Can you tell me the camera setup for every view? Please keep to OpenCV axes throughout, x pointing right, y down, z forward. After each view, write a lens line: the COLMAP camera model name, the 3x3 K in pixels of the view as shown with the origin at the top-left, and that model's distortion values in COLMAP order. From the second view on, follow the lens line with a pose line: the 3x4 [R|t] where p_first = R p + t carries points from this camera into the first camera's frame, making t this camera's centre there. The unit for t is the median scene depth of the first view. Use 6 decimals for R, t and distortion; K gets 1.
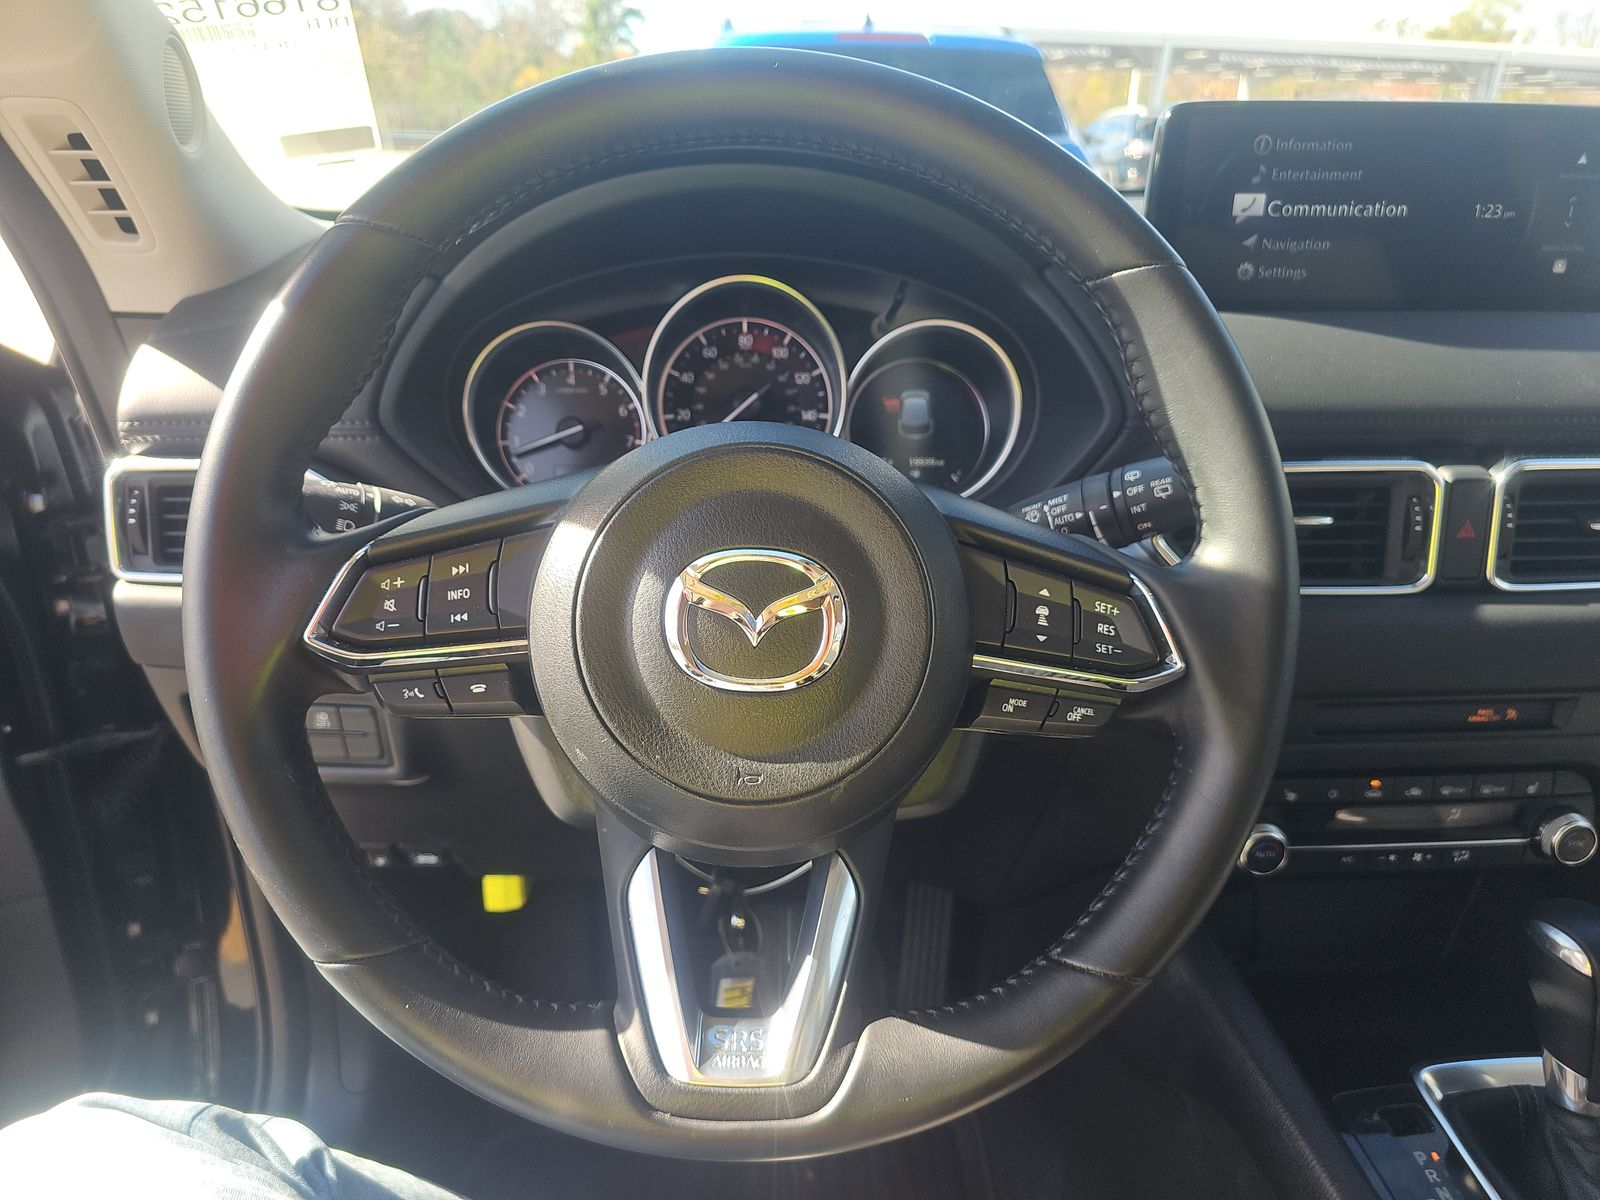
lens RADIAL K [[1101.4, 0, 800.0], [0, 1101.4, 600.0], [0, 0, 1]] dist [0.028672, -0.040519]
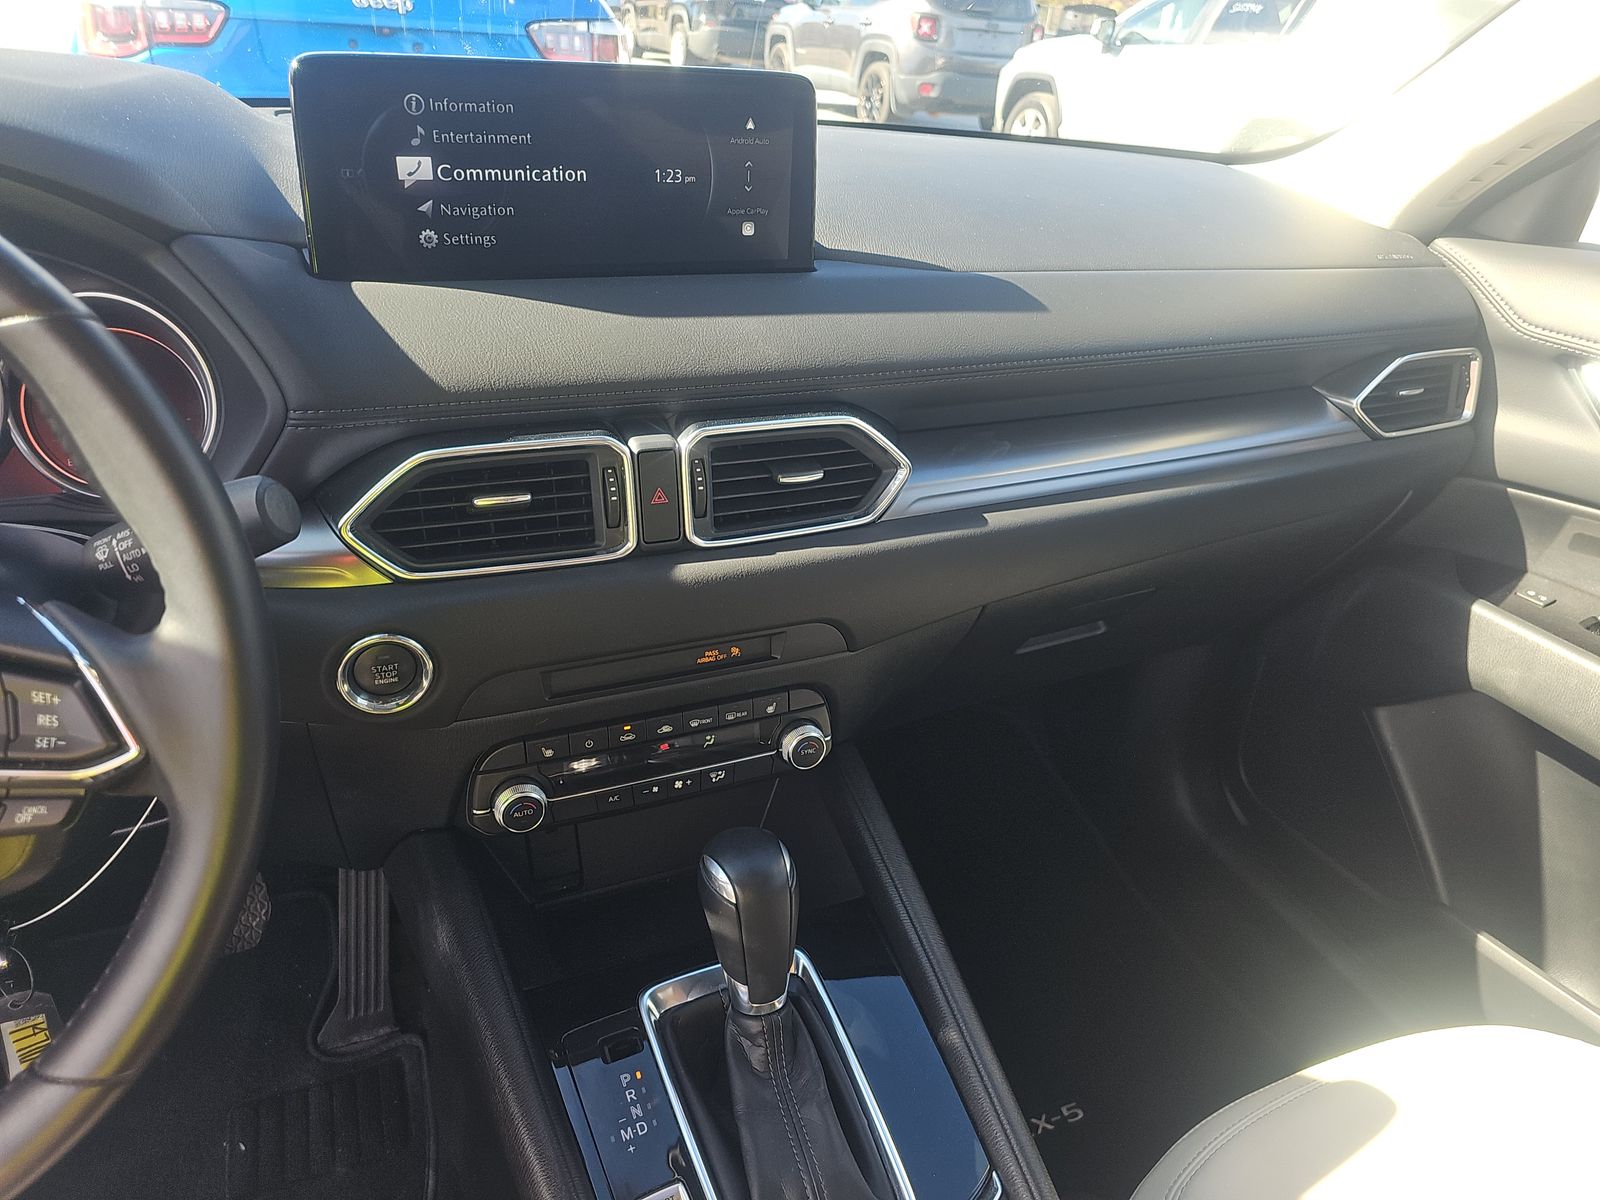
lens RADIAL K [[1063.1, 0, 800.0], [0, 1063.1, 600.0], [0, 0, 1]] dist [0.078833, -0.109487]
pose [[0.941989, -0.118639, 0.313977, 0.390561], [0.076996, 0.986882, 0.141900, -0.098636], [-0.326694, -0.109493, 0.938766, -0.019591]]
